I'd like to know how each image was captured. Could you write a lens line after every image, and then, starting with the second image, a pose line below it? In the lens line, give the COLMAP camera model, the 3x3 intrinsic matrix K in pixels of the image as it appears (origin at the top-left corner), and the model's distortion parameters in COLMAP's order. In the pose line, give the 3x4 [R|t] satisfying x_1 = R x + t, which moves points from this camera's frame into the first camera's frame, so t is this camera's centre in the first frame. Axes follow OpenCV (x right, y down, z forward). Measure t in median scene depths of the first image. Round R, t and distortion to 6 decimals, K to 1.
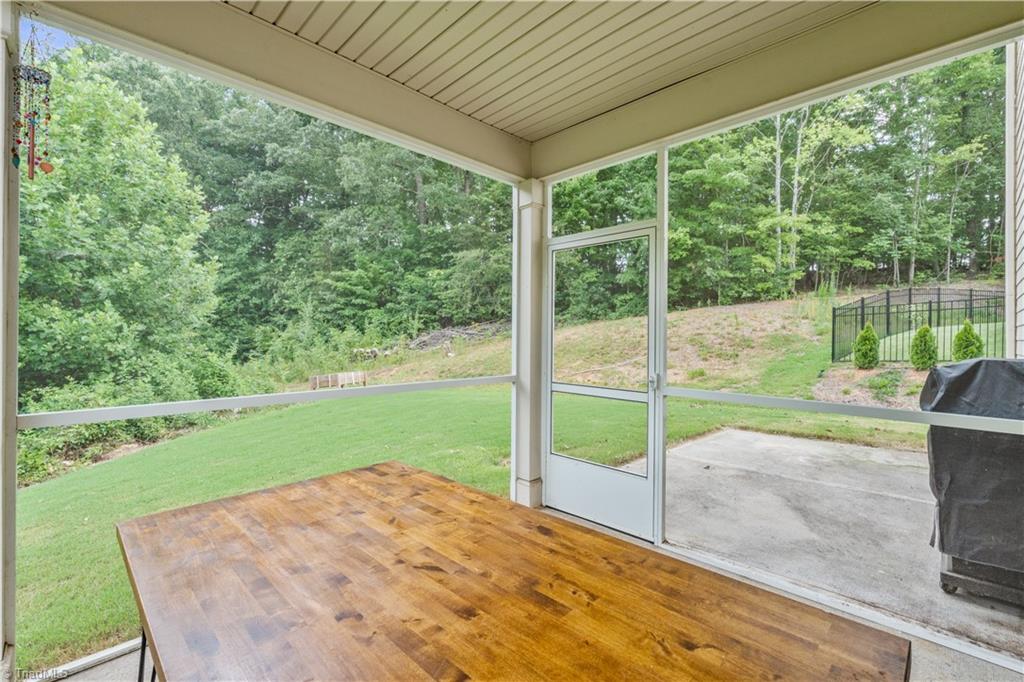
lens RADIAL K [[442.6, 0, 509.0], [0, 442.6, 338.0], [0, 0, 1]] dist [-0.002272, -0.000959]
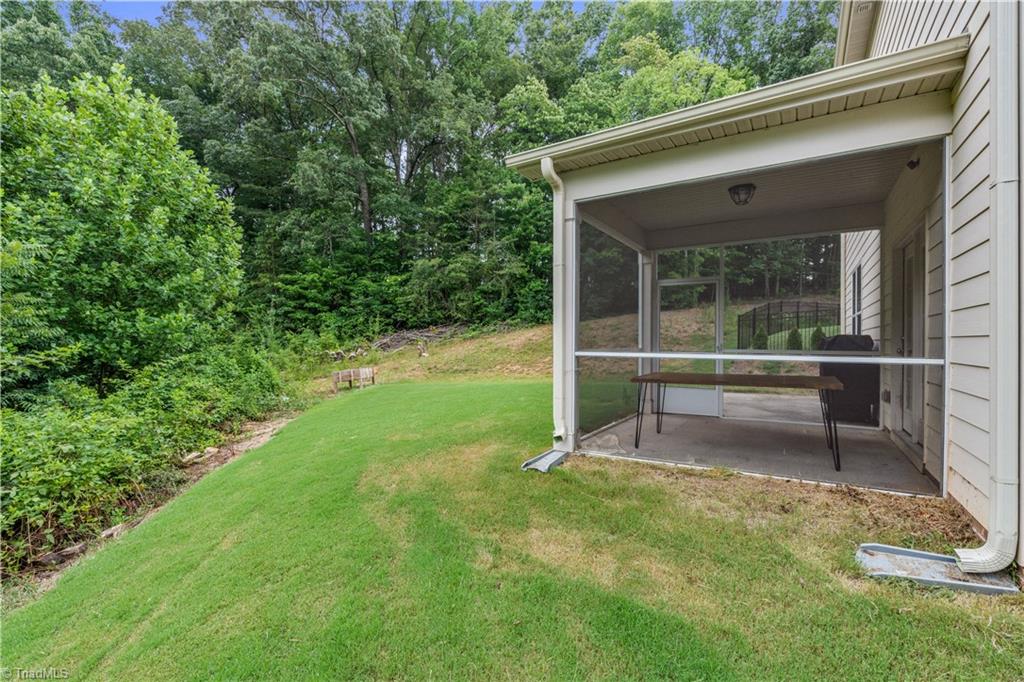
lens RADIAL K [[442.6, 0, 515.4], [0, 442.6, 343.7], [0, 0, 1]] dist [-0.002272, -0.000959]
pose [[0.976285, -0.006062, 0.216406, -0.108946], [0.005700, 0.999981, 0.002295, 0.006698], [-0.216415, -0.001007, 0.976301, -0.092226]]
